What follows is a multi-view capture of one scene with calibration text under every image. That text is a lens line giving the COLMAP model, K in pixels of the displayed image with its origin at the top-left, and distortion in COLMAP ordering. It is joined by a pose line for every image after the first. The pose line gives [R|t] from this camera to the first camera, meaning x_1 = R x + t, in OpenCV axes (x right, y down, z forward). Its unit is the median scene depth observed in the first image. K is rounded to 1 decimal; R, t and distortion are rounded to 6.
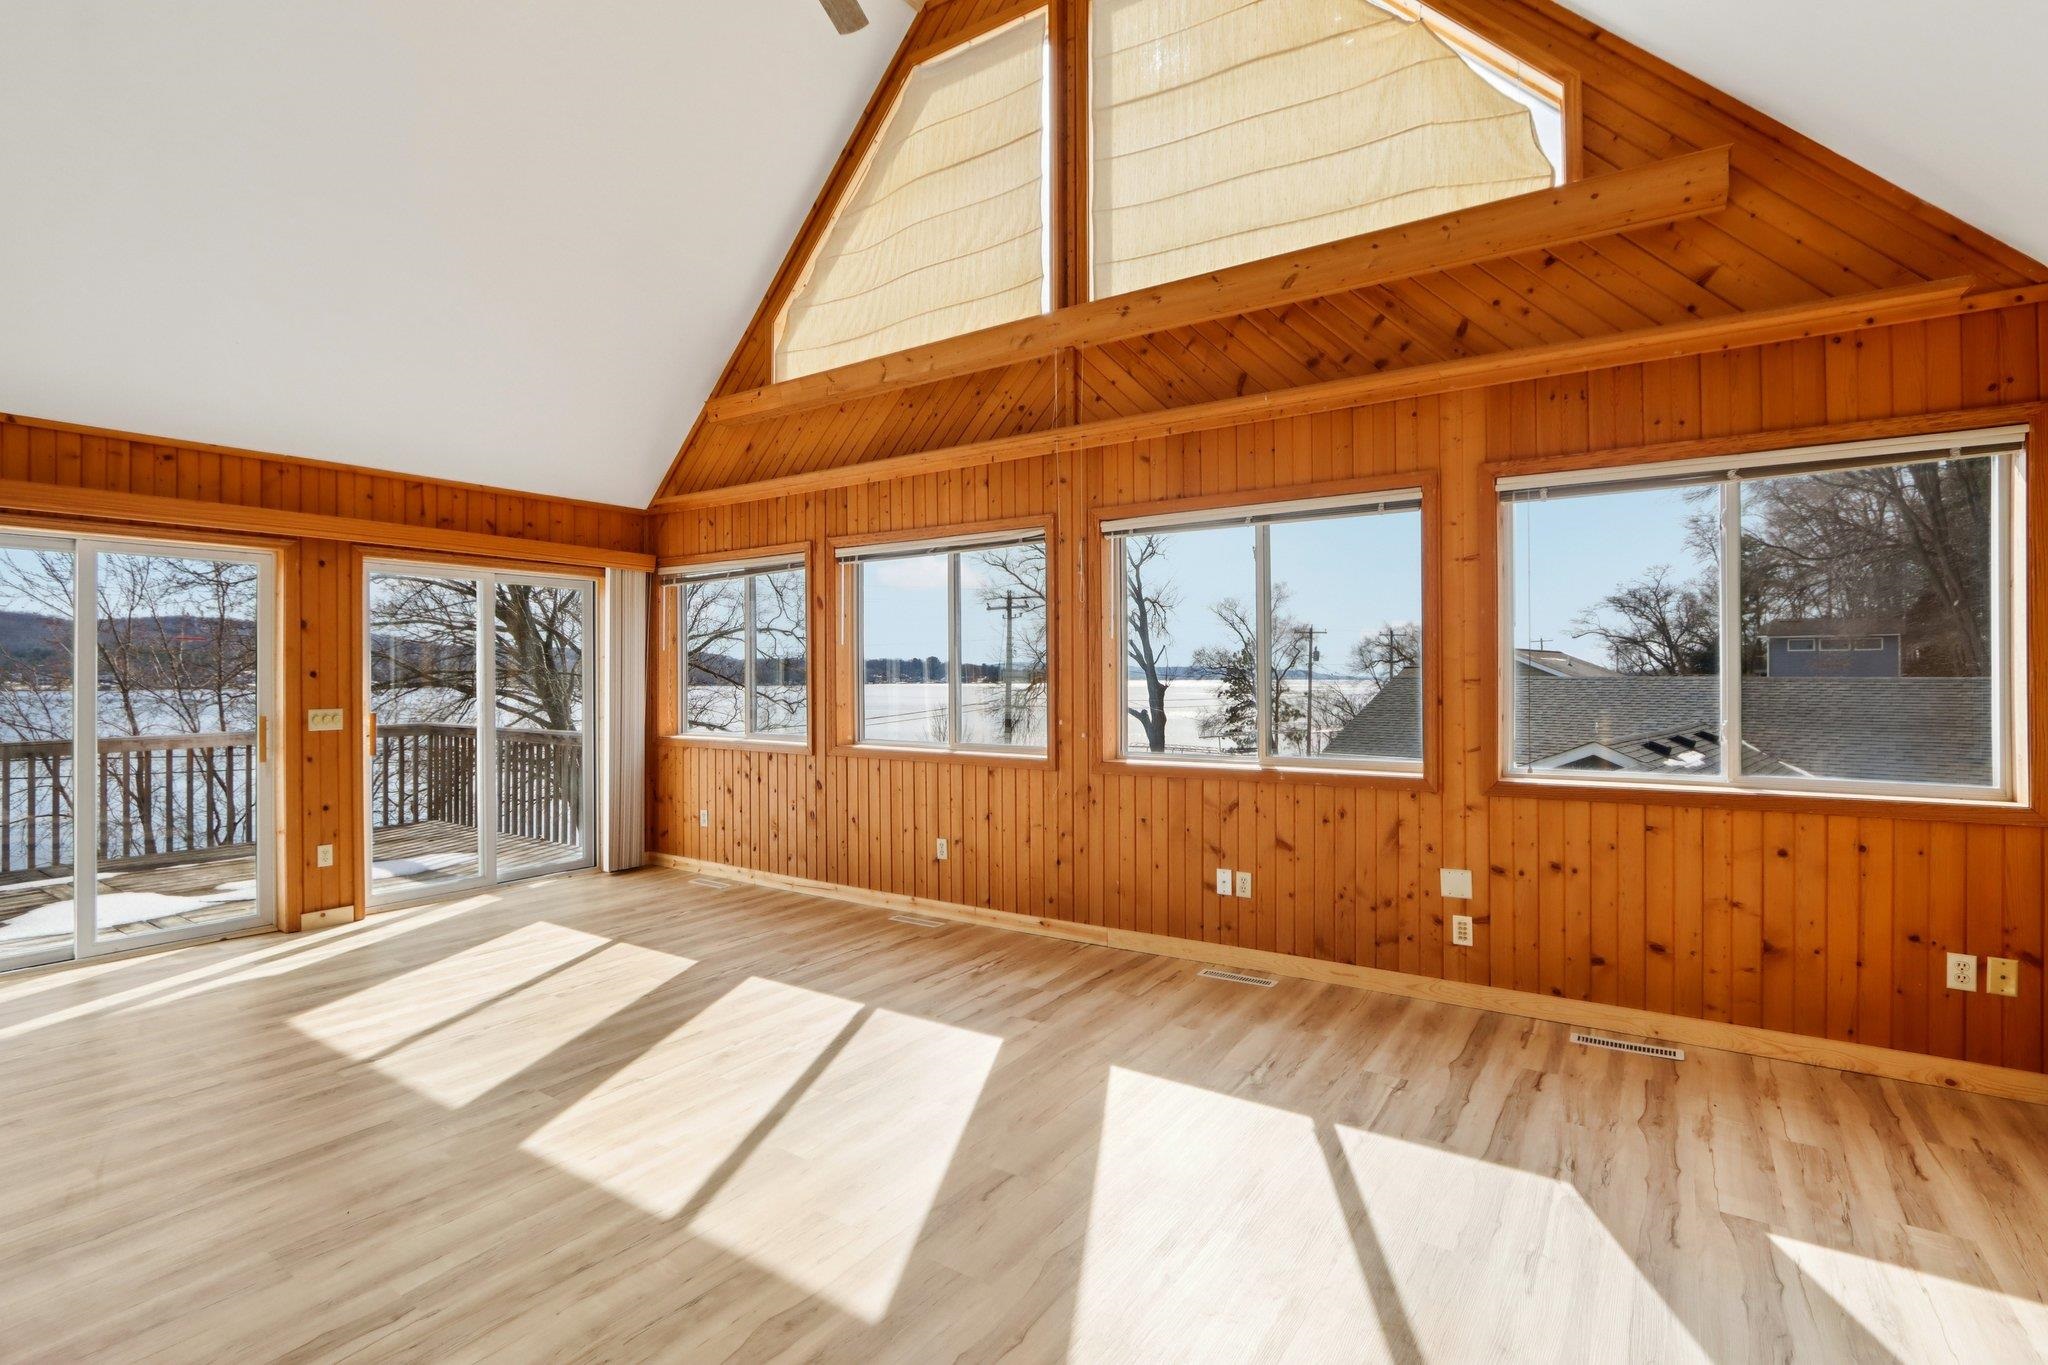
lens RADIAL K [[960.4, 0, 1024.0], [0, 960.4, 682.5], [0, 0, 1]] dist [-0.012565, 0.000004]
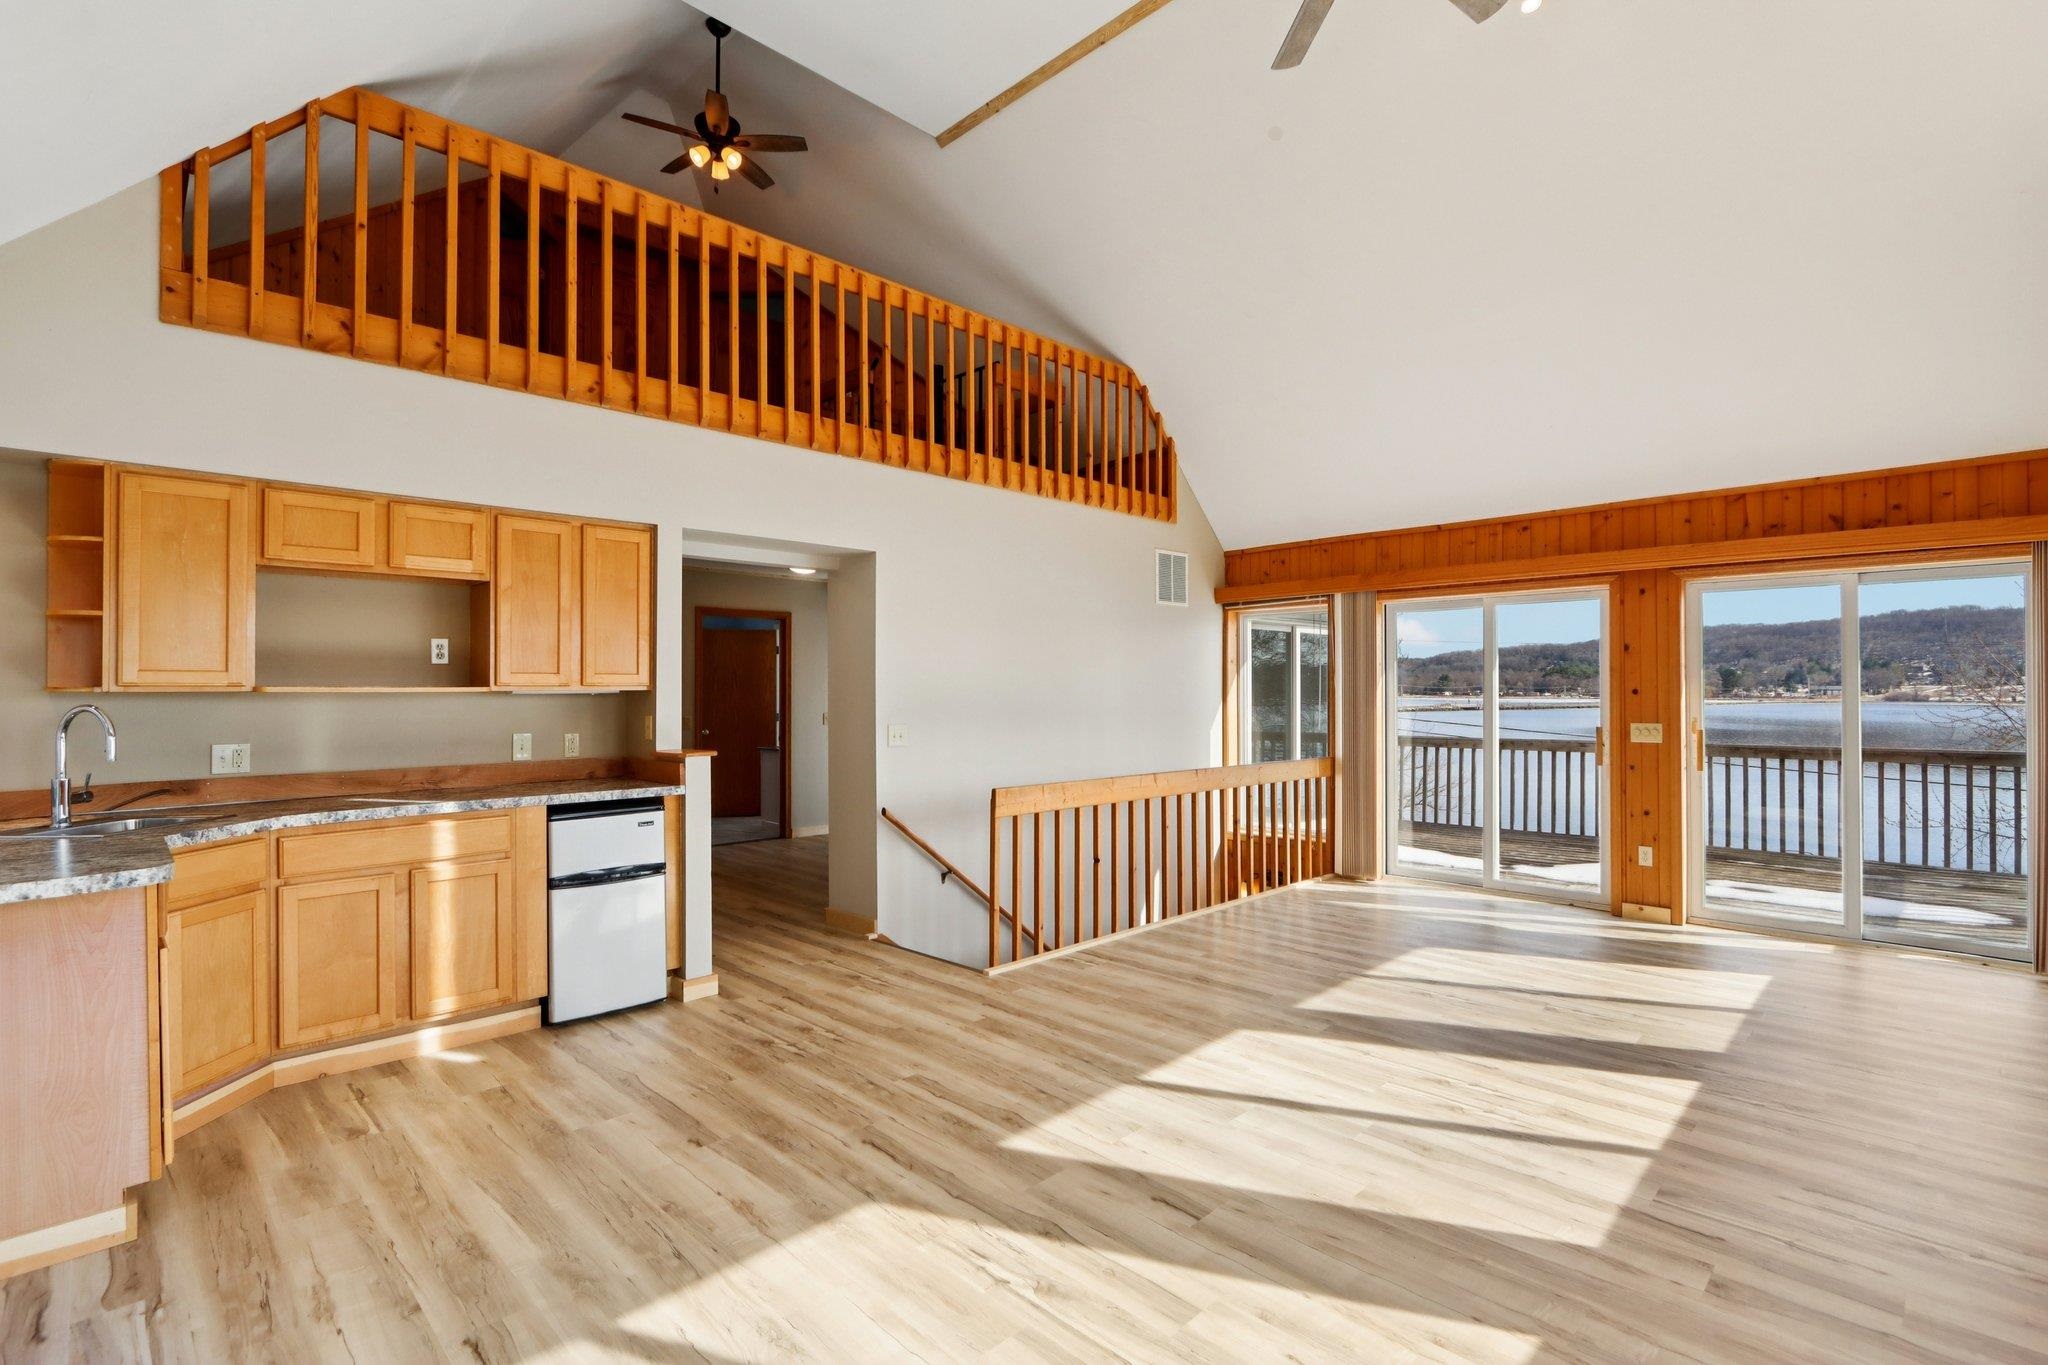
lens RADIAL K [[947.1, 0, 1018.2], [0, 947.1, 683.5], [0, 0, 1]] dist [-0.008291, -0.000665]
pose [[-0.192913, -0.003204, -0.981211, 0.562386], [-0.006727, 0.999975, -0.001943, -0.012680], [0.981193, 0.006226, -0.192930, 0.586043]]
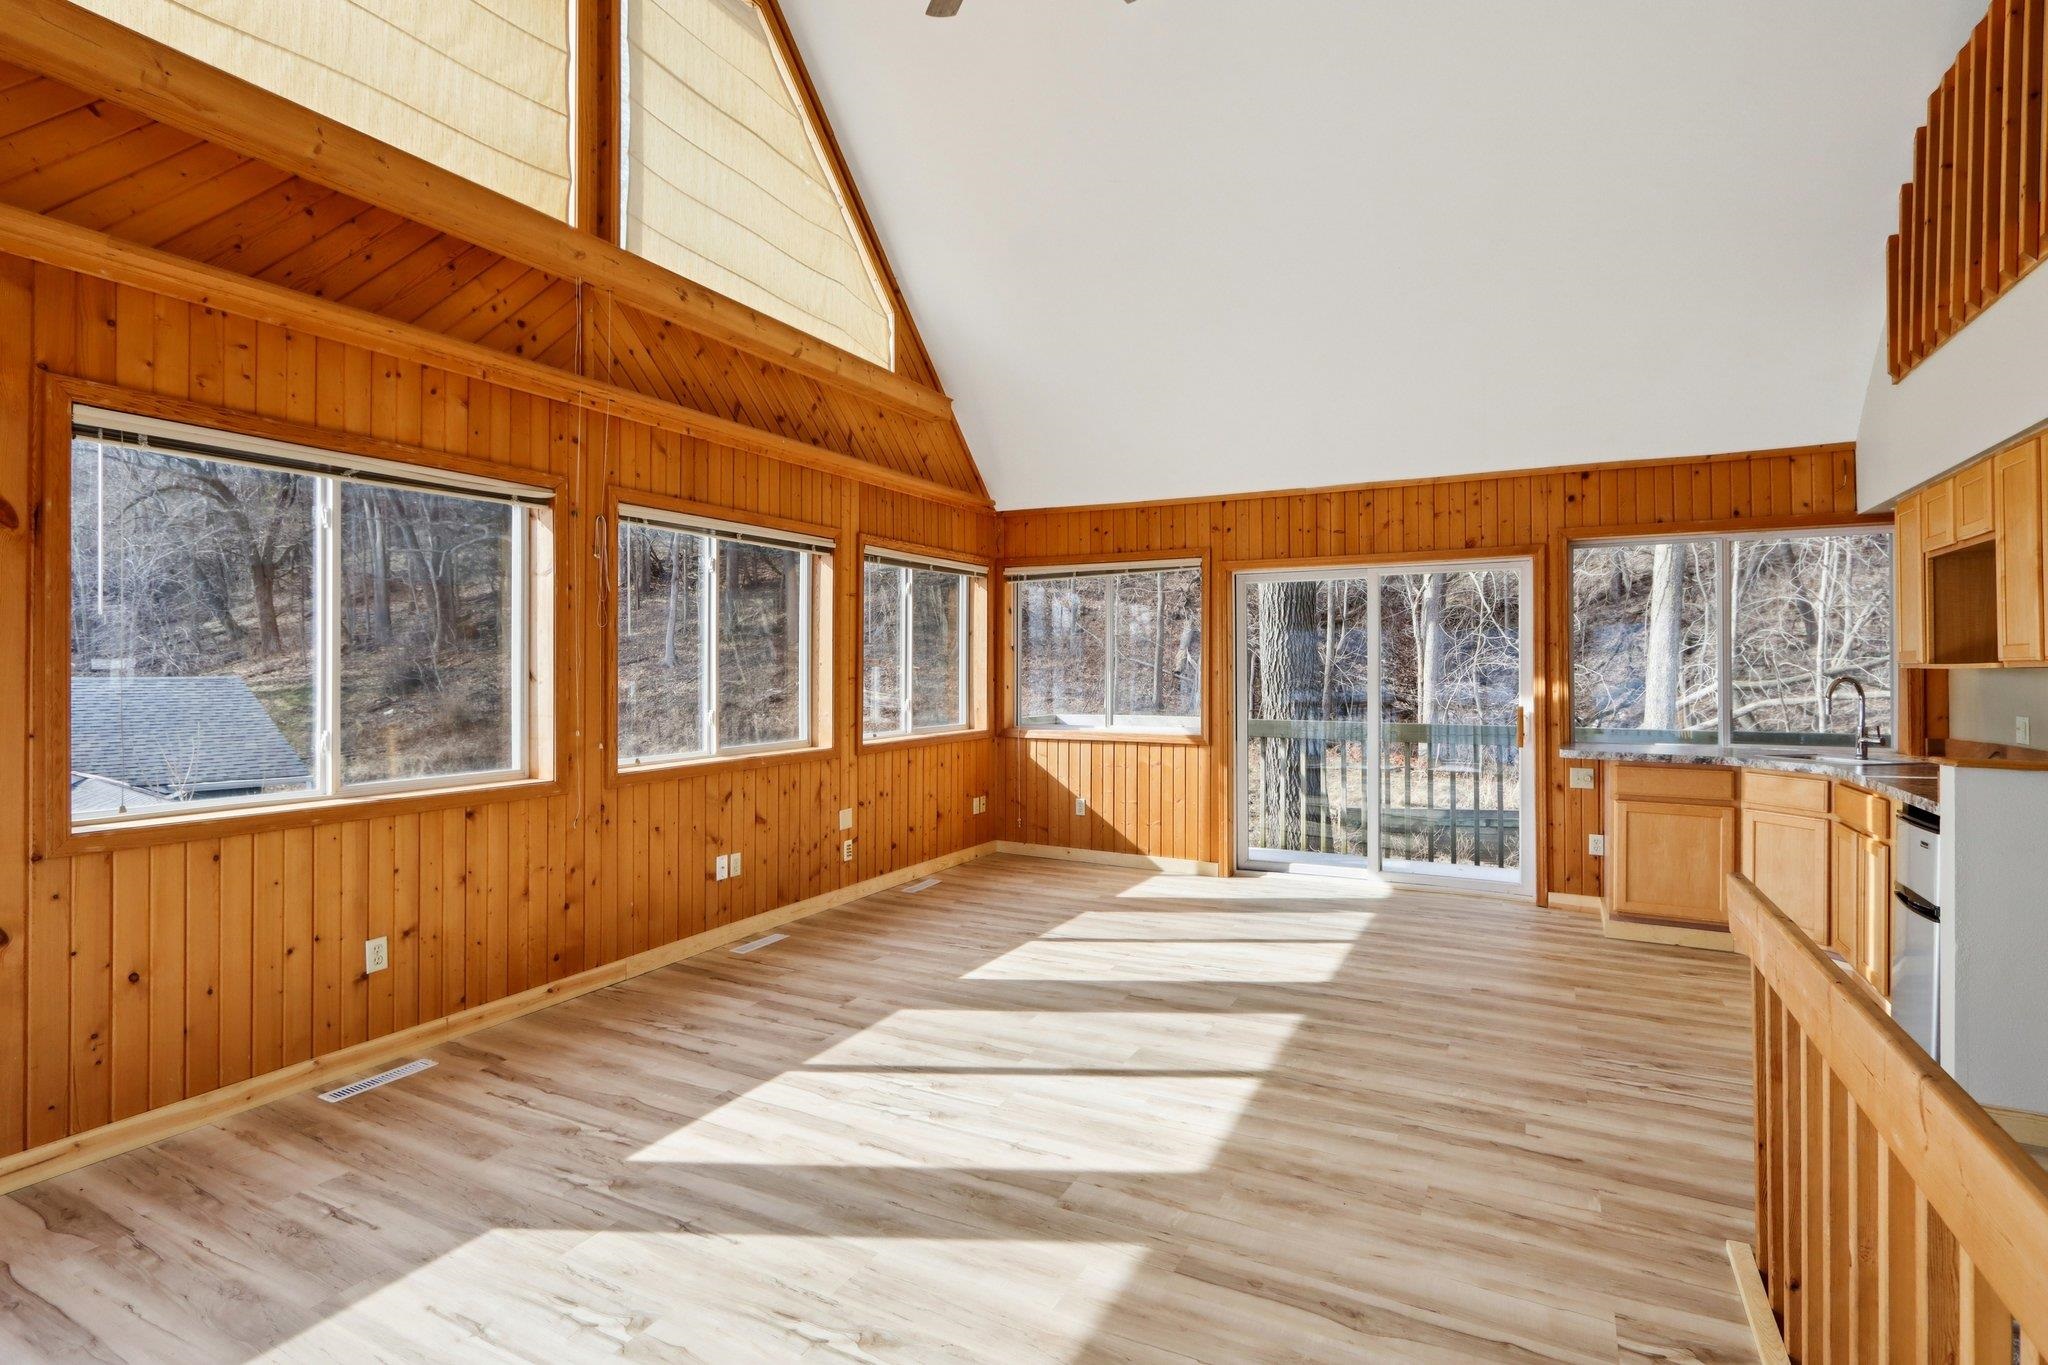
lens RADIAL K [[989.6, 0, 1024.0], [0, 989.6, 682.5], [0, 0, 1]] dist [-0.006429, 0.000213]
pose [[-0.112406, -0.009324, 0.993619, -0.931020], [0.009597, 0.999899, 0.010469, -0.007746], [-0.993616, 0.010712, -0.112305, 0.788500]]
